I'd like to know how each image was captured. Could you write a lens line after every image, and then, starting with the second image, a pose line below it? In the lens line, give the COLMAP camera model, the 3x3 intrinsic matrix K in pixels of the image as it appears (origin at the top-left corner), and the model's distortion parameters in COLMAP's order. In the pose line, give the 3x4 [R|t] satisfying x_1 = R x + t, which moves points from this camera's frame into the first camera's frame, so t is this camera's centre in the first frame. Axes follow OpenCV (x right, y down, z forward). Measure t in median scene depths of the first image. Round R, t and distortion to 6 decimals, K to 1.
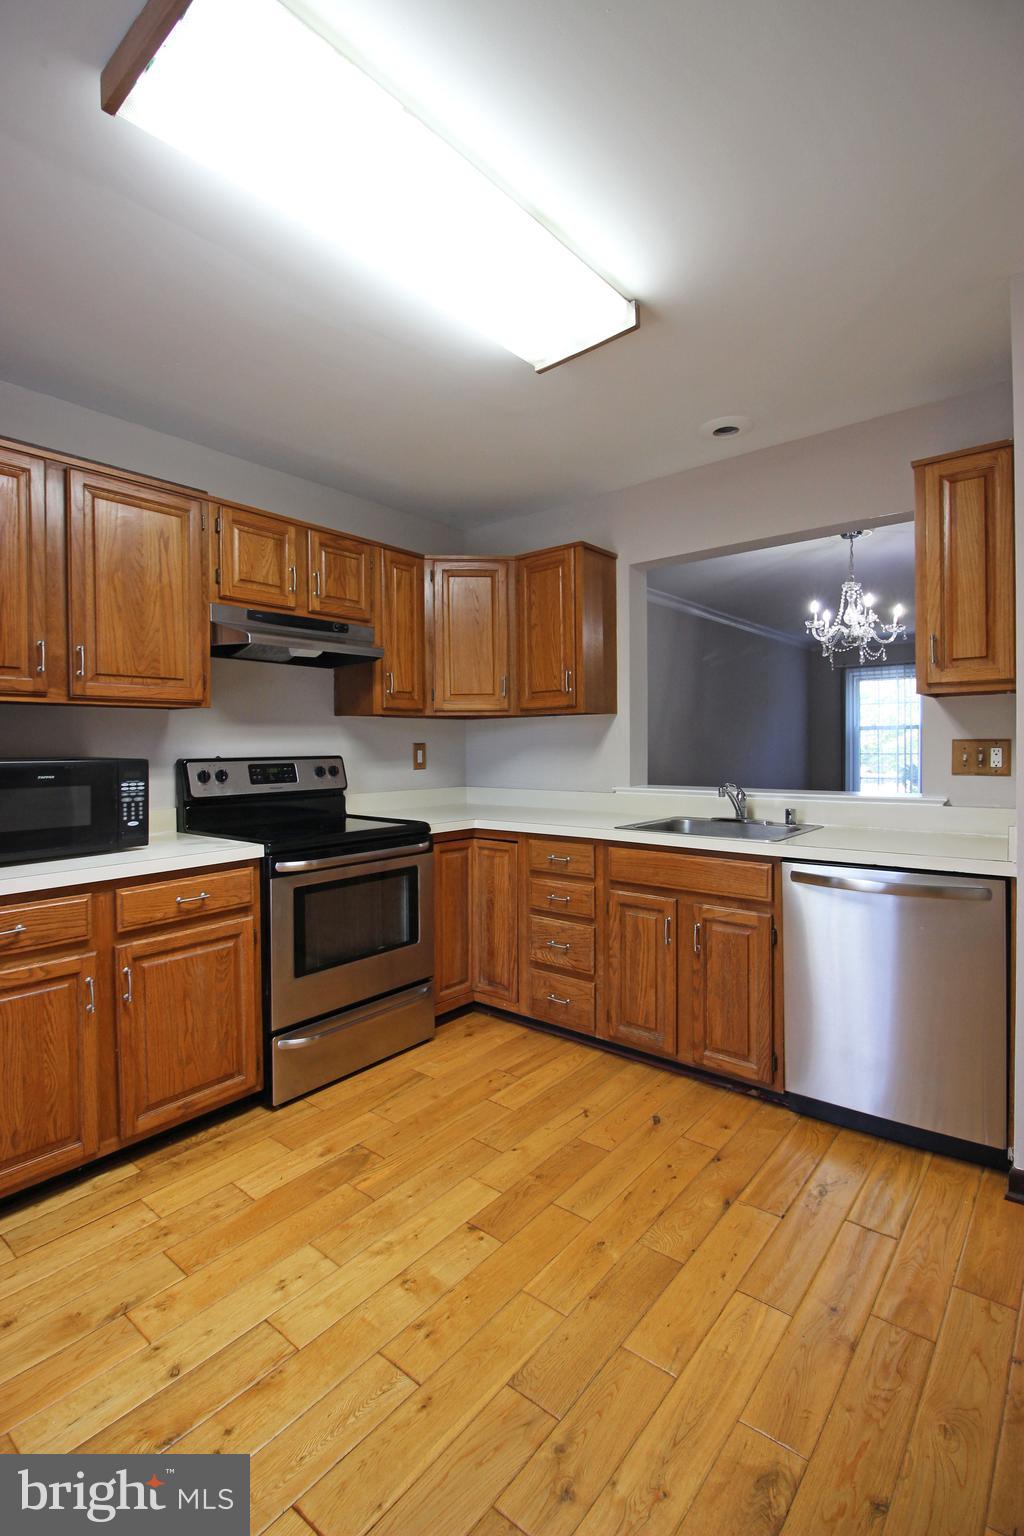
lens RADIAL K [[715.0, 0, 501.2], [0, 715.0, 761.0], [0, 0, 1]] dist [-0.000812, -0.010759]
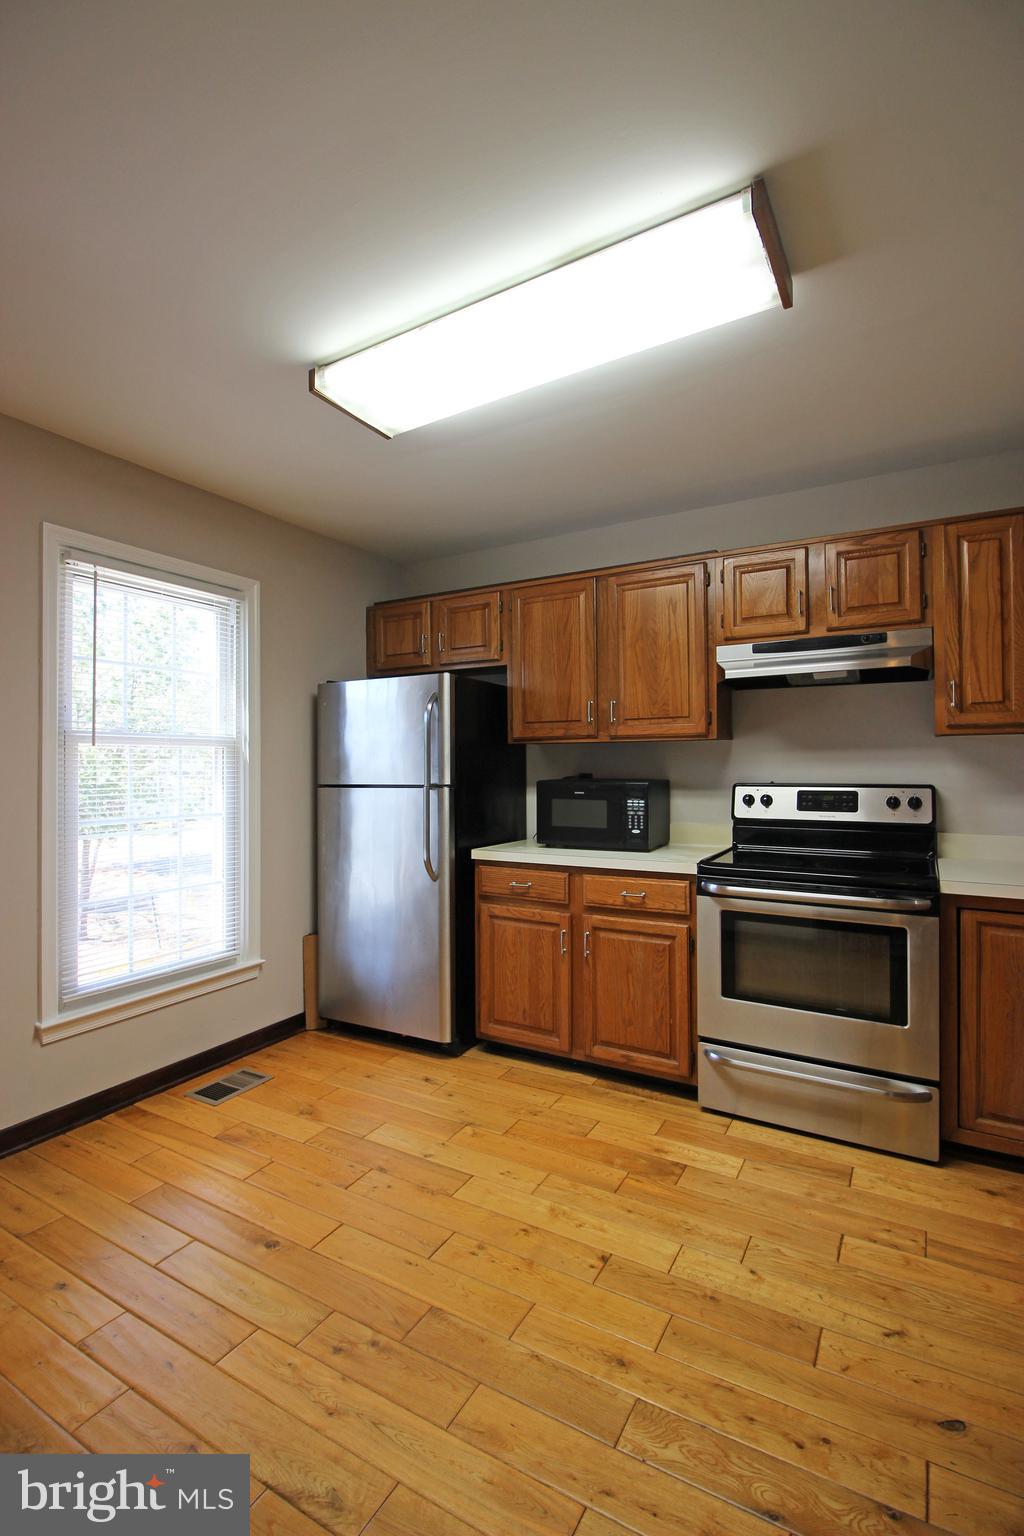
lens RADIAL K [[715.0, 0, 501.7], [0, 715.0, 761.3], [0, 0, 1]] dist [-0.000812, -0.010759]
pose [[0.159392, 0.002716, -0.987212, 0.752940], [-0.019571, 0.999808, -0.000409, -0.036506], [0.987021, 0.019386, 0.159415, 0.552783]]
